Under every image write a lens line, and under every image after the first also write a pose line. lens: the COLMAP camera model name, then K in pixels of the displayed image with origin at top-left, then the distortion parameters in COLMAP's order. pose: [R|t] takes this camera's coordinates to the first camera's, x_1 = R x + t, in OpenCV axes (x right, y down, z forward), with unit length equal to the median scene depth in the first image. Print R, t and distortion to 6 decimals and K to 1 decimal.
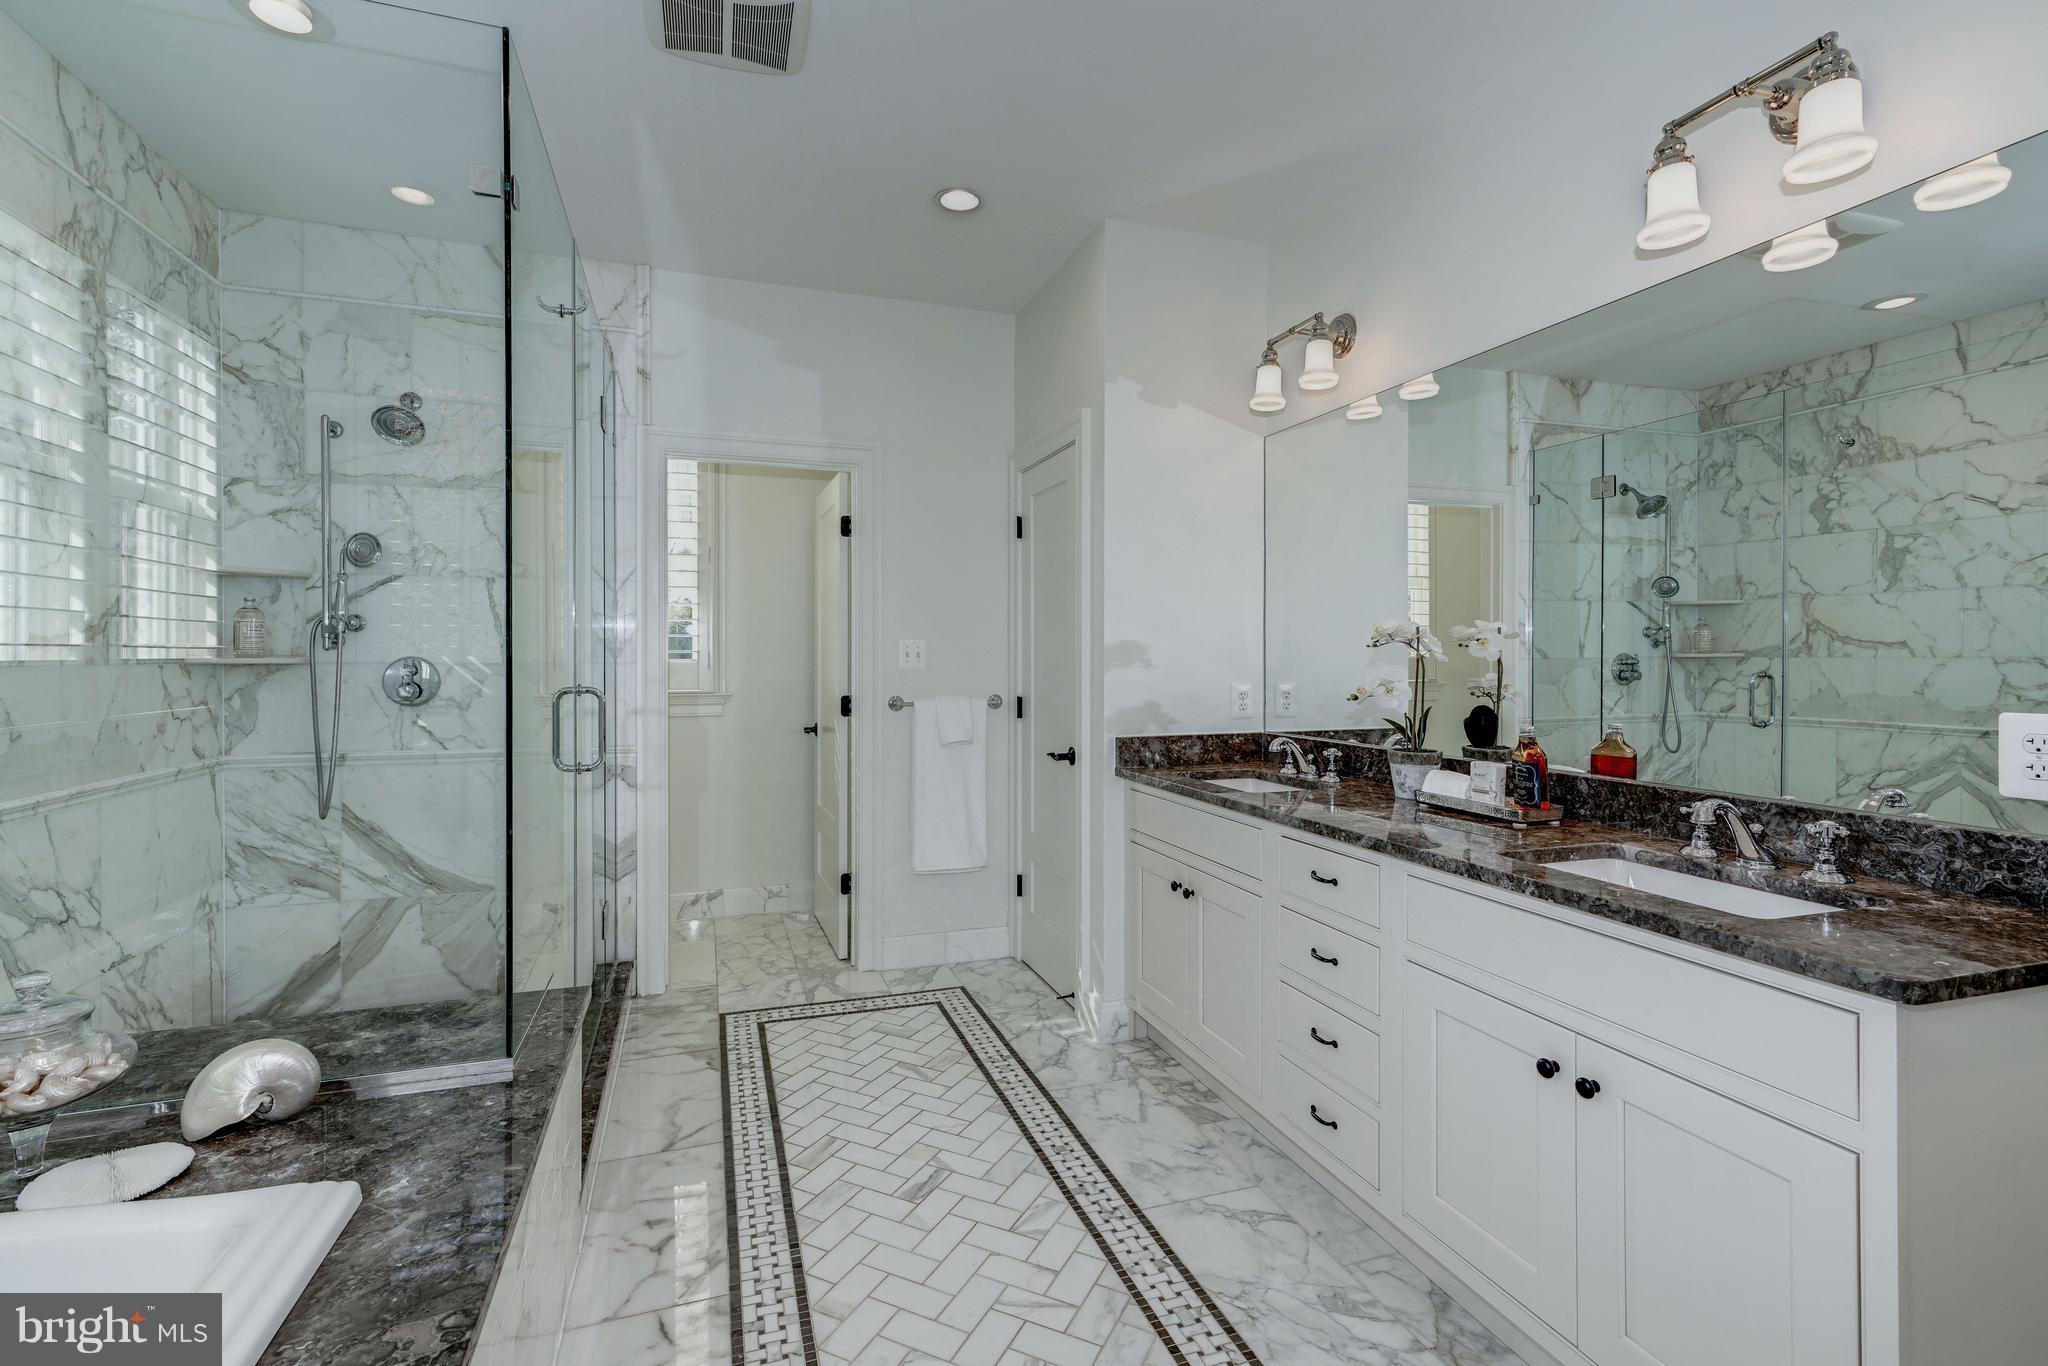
lens RADIAL K [[944.3, 0, 1023.1], [0, 944.3, 665.0], [0, 0, 1]] dist [0.016350, 0.000738]
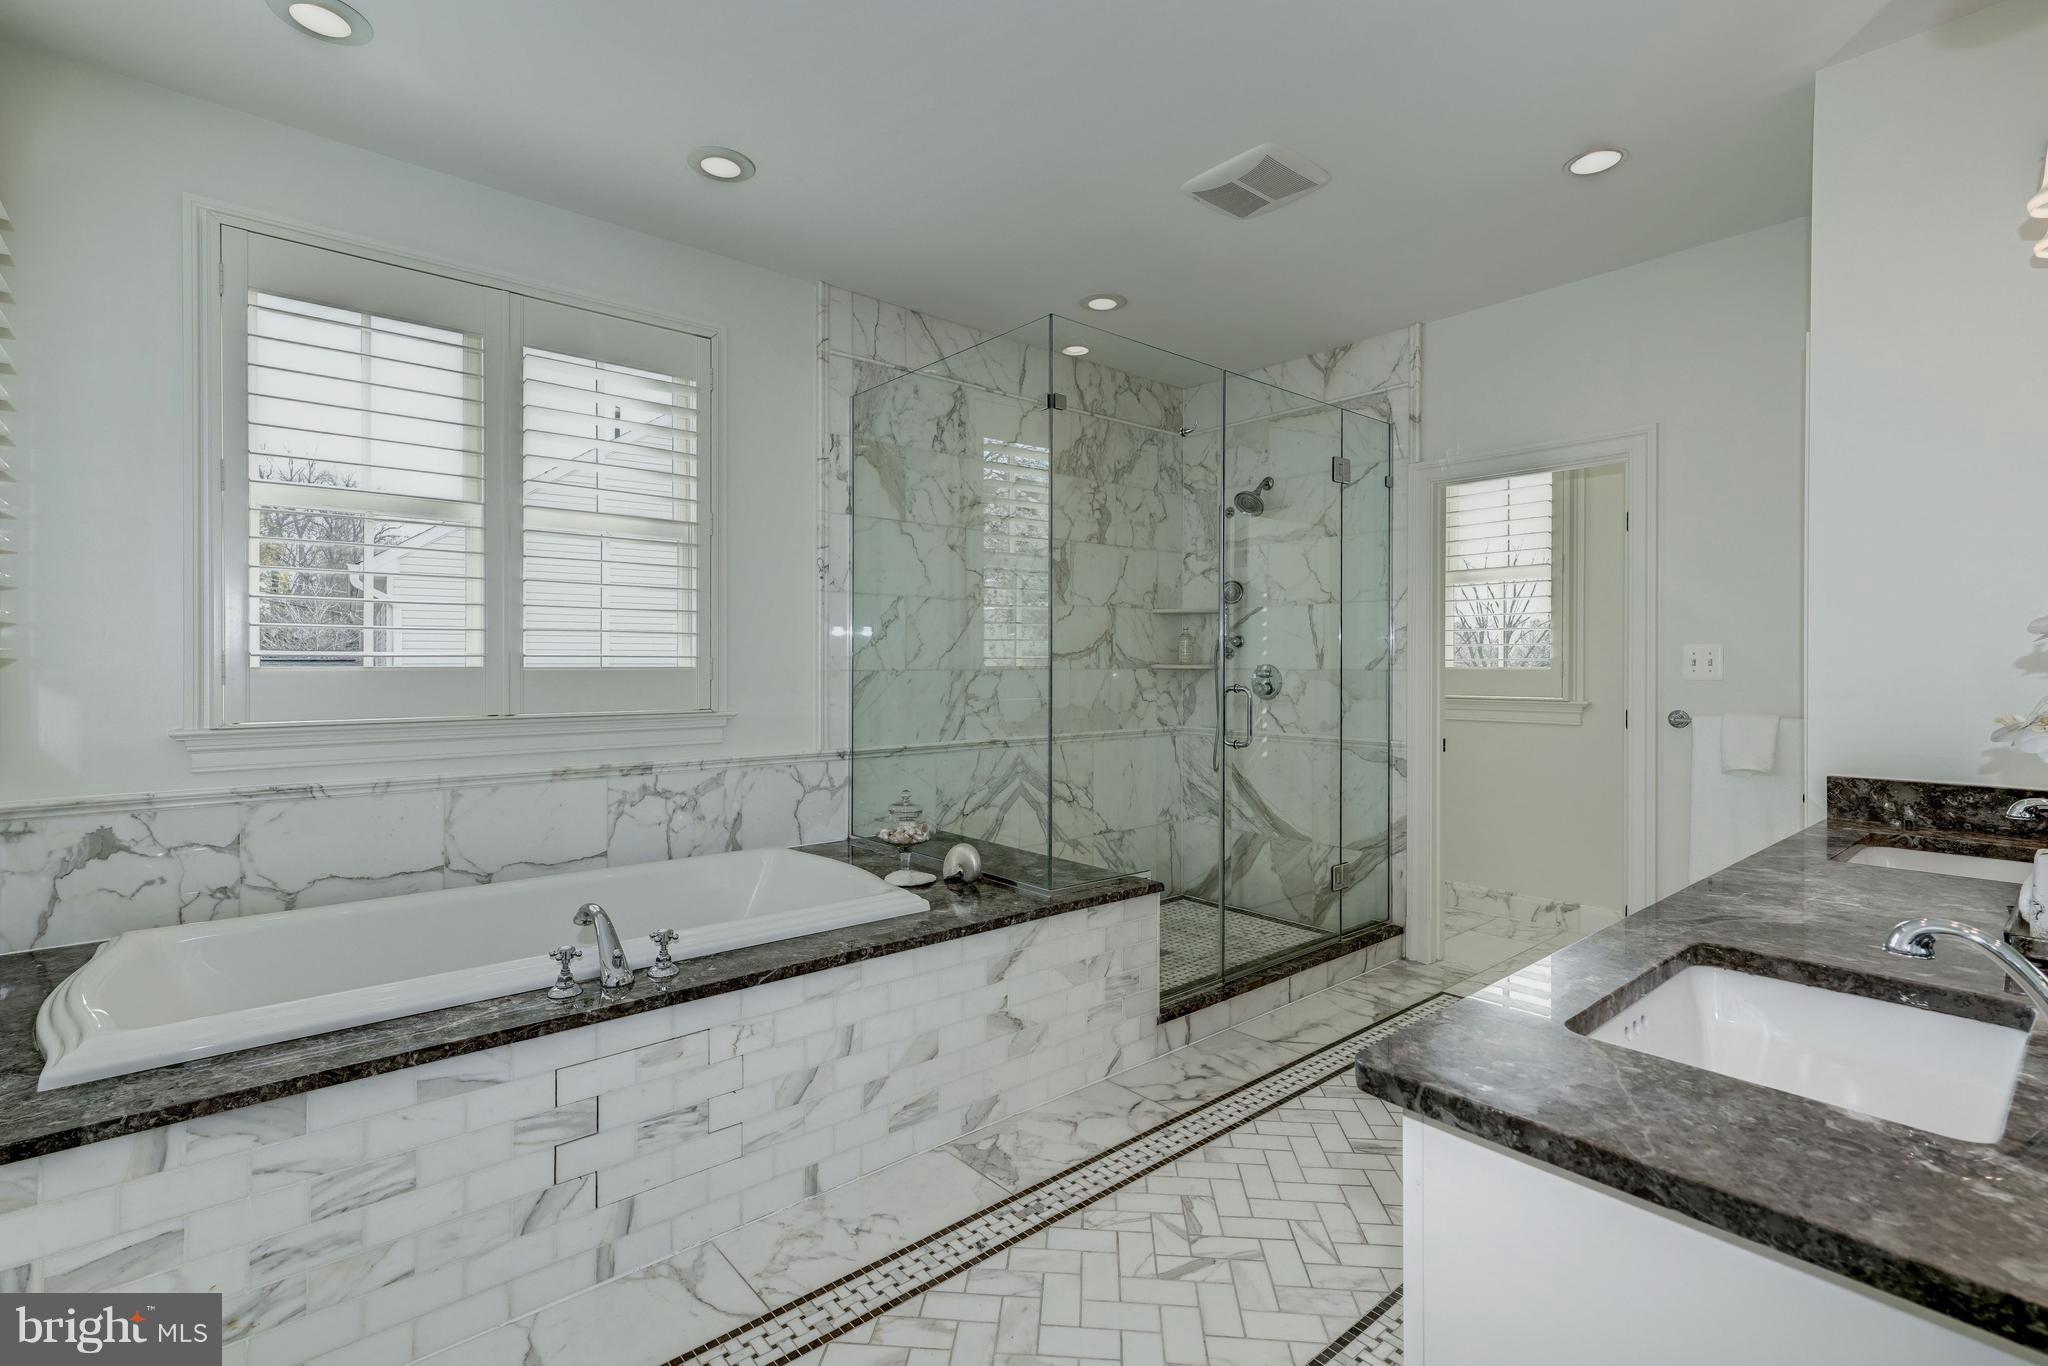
lens RADIAL K [[944.3, 0, 1023.1], [0, 944.3, 665.0], [0, 0, 1]] dist [0.016350, 0.000738]
pose [[0.374450, 0.001415, -0.927246, 0.590225], [-0.009552, 0.999952, -0.002331, -0.001296], [0.927198, 0.009730, 0.374445, 0.160040]]
